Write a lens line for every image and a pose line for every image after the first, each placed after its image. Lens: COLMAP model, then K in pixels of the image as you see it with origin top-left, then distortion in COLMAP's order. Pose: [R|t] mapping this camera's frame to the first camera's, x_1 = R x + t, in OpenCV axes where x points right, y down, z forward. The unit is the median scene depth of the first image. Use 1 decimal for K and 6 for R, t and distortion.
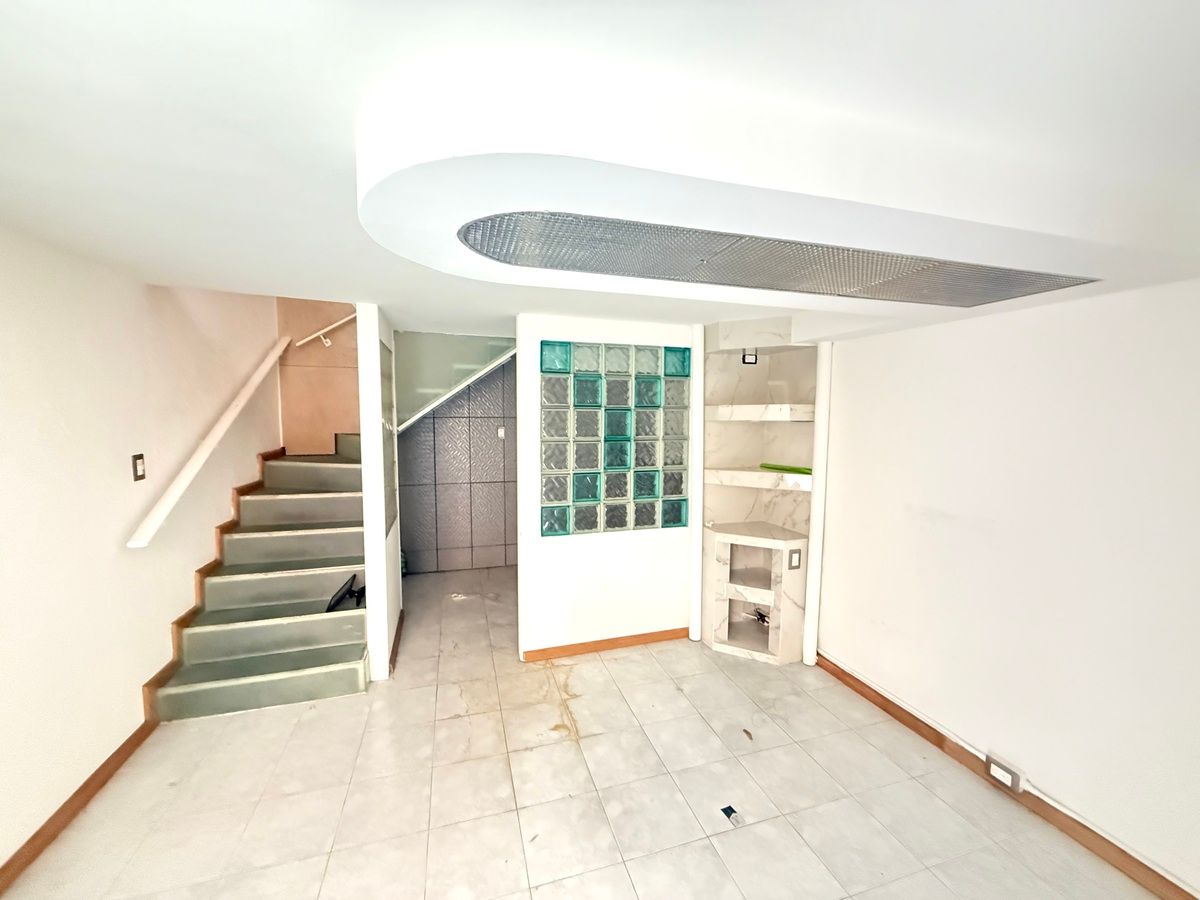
lens RADIAL K [[481.3, 0, 600.4], [0, 481.3, 448.6], [0, 0, 1]] dist [0.003766, 0.000399]
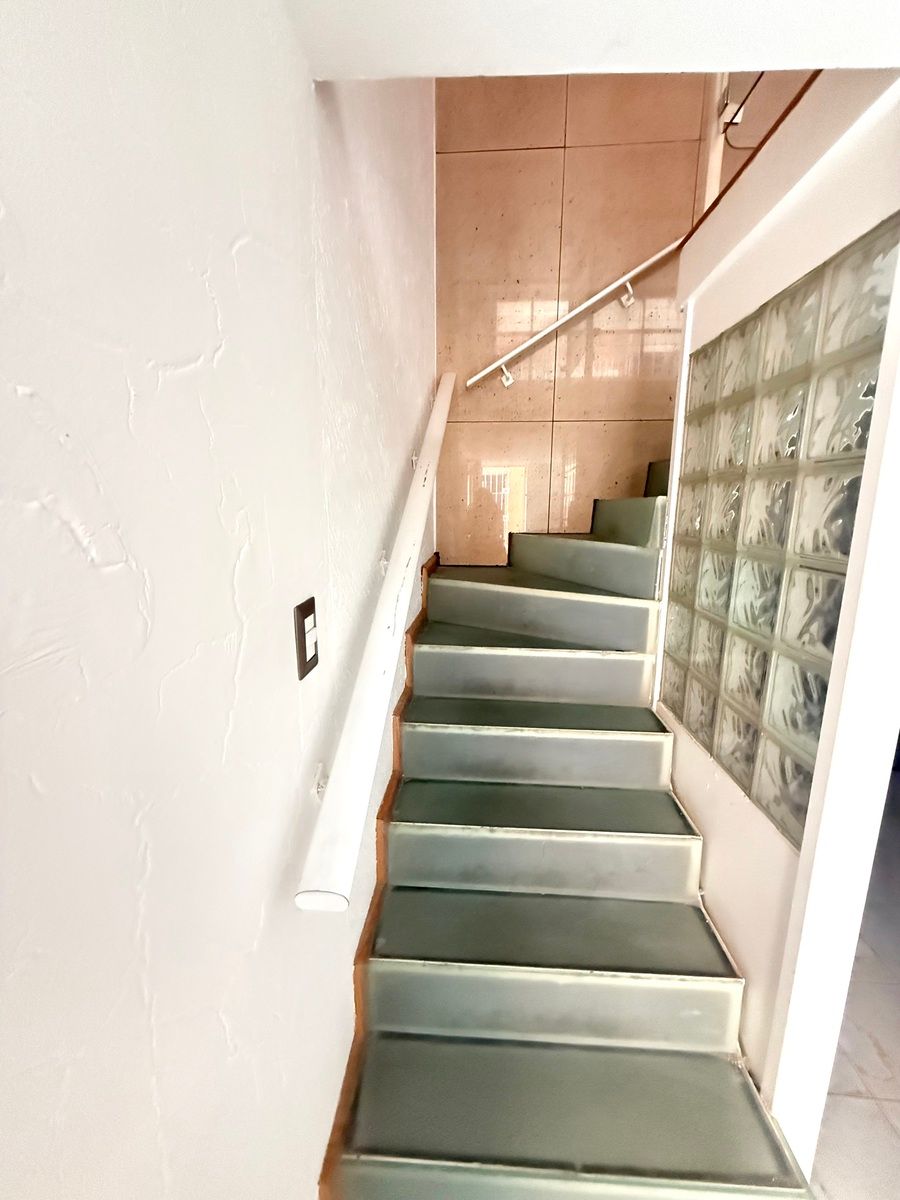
lens RADIAL K [[481.3, 0, 452.0], [0, 481.3, 600.3], [0, 0, 1]] dist [0.003766, 0.000399]
pose [[0.934365, 0.068331, -0.349705, -0.507933], [-0.027019, 0.992201, 0.121681, -0.023445], [0.355292, -0.104246, 0.928924, 0.492788]]
